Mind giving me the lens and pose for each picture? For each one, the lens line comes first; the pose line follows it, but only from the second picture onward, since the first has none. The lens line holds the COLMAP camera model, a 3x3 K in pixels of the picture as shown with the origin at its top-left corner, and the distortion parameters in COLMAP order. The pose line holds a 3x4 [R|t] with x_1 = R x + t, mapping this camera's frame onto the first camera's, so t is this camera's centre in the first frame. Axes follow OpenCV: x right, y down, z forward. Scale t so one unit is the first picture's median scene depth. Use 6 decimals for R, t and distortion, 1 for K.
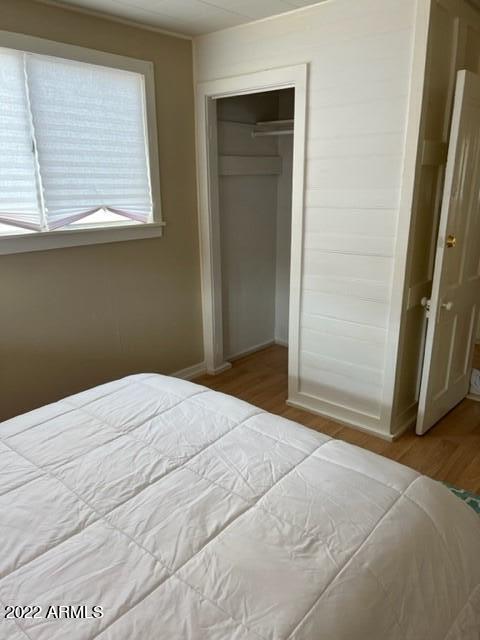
lens RADIAL K [[476.3, 0, 240.0], [0, 476.3, 320.0], [0, 0, 1]] dist [0.064989, -0.091753]
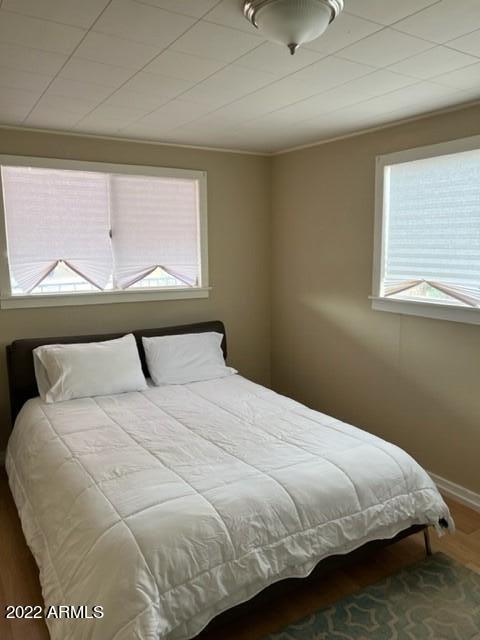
lens RADIAL K [[476.3, 0, 240.0], [0, 476.3, 320.0], [0, 0, 1]] dist [0.064989, -0.091753]
pose [[-0.316206, 0.135885, -0.938908, 1.518209], [-0.249353, 0.942987, 0.220452, -0.529167], [0.915334, 0.303828, -0.264295, 1.666524]]
